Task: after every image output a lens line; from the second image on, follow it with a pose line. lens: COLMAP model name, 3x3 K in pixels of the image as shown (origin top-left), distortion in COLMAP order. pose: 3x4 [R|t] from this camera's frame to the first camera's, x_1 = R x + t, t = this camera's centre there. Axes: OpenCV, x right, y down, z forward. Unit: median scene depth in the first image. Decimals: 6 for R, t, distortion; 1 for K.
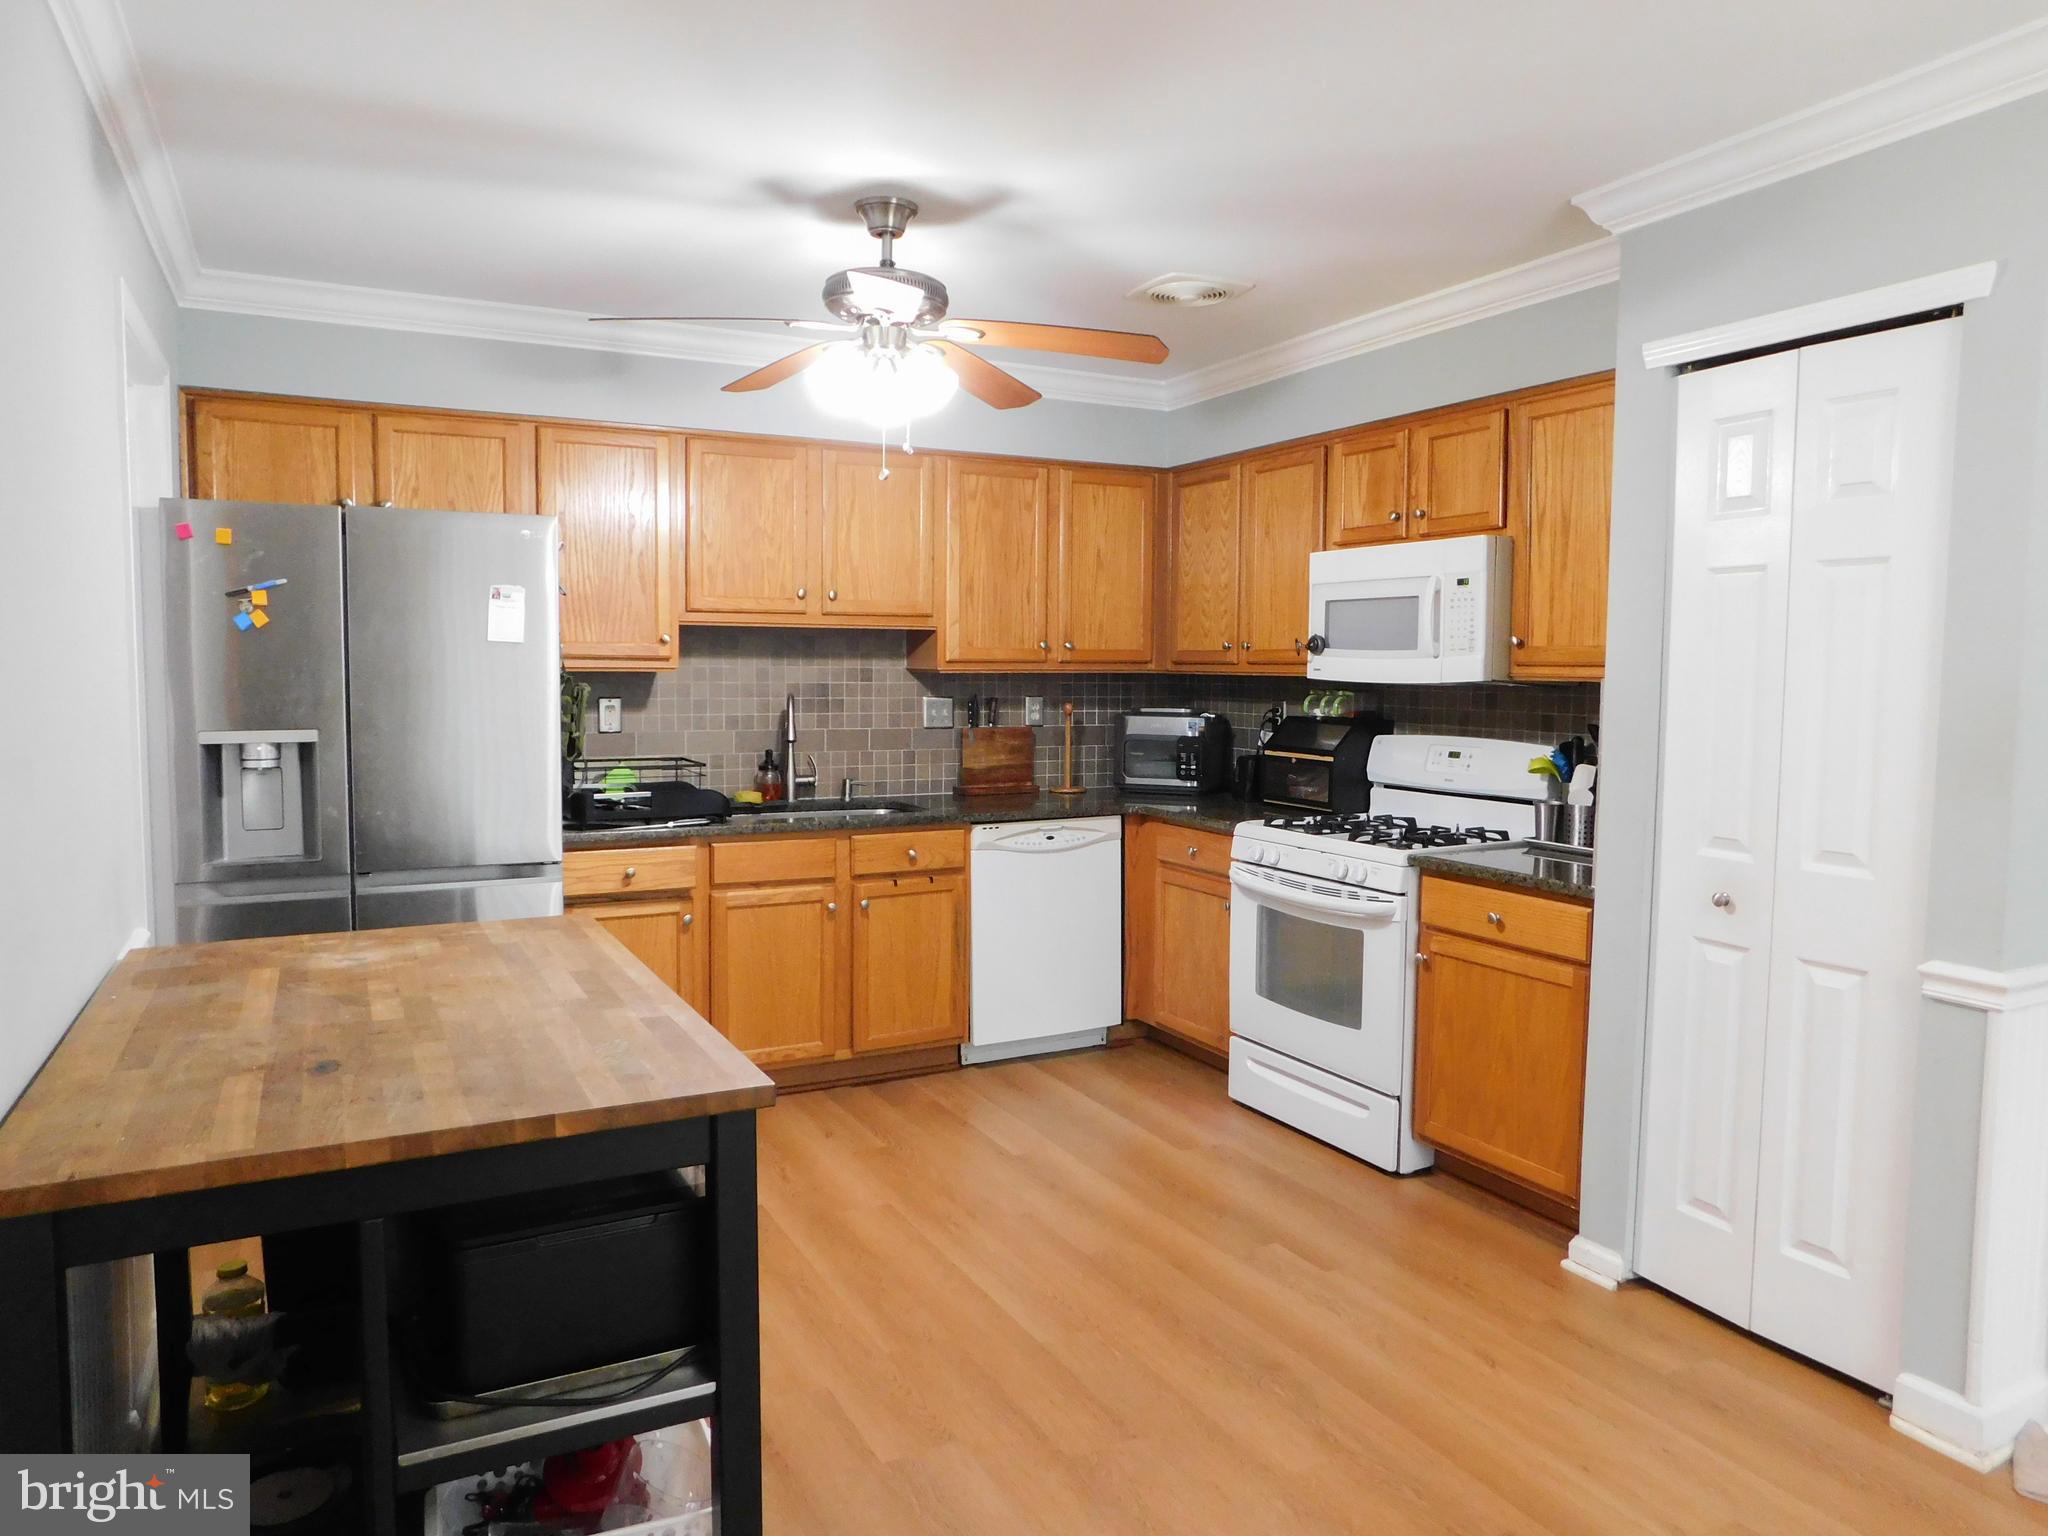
lens RADIAL K [[1373.2, 0, 1022.4], [0, 1373.2, 763.5], [0, 0, 1]] dist [-0.045947, 0.018216]
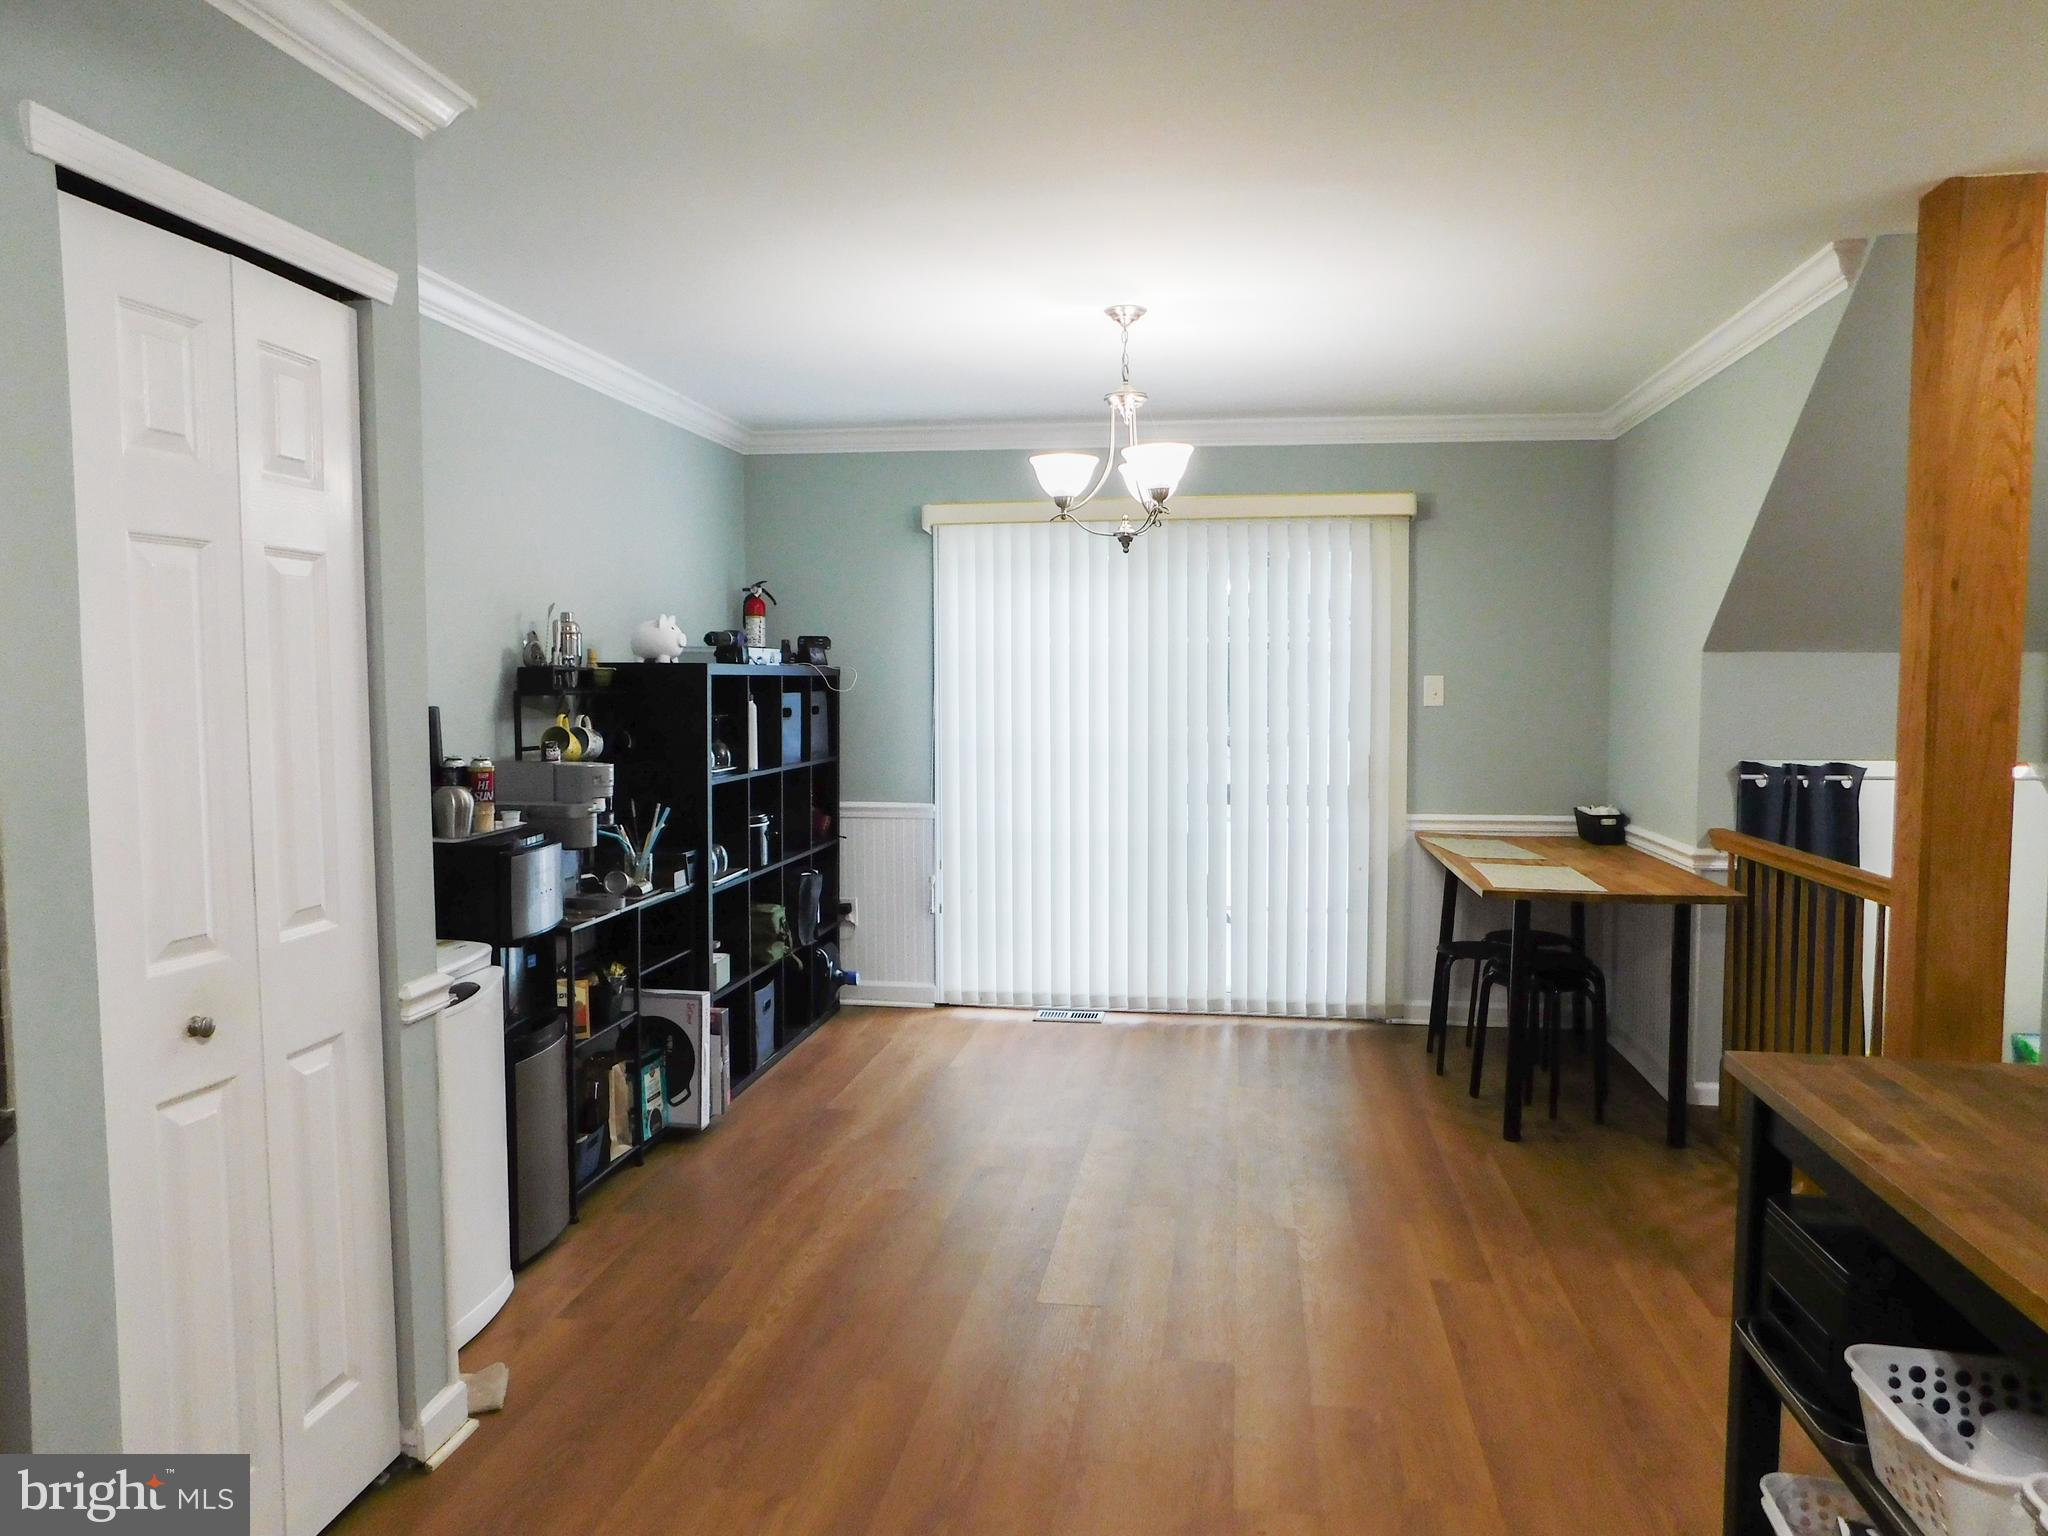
lens RADIAL K [[1373.2, 0, 1022.4], [0, 1373.2, 764.8], [0, 0, 1]] dist [-0.045947, 0.018216]
pose [[-0.806337, -0.045032, 0.589739, -0.210848], [0.037878, 0.991119, 0.127471, -0.100852], [-0.590242, 0.125123, -0.797470, 1.286359]]
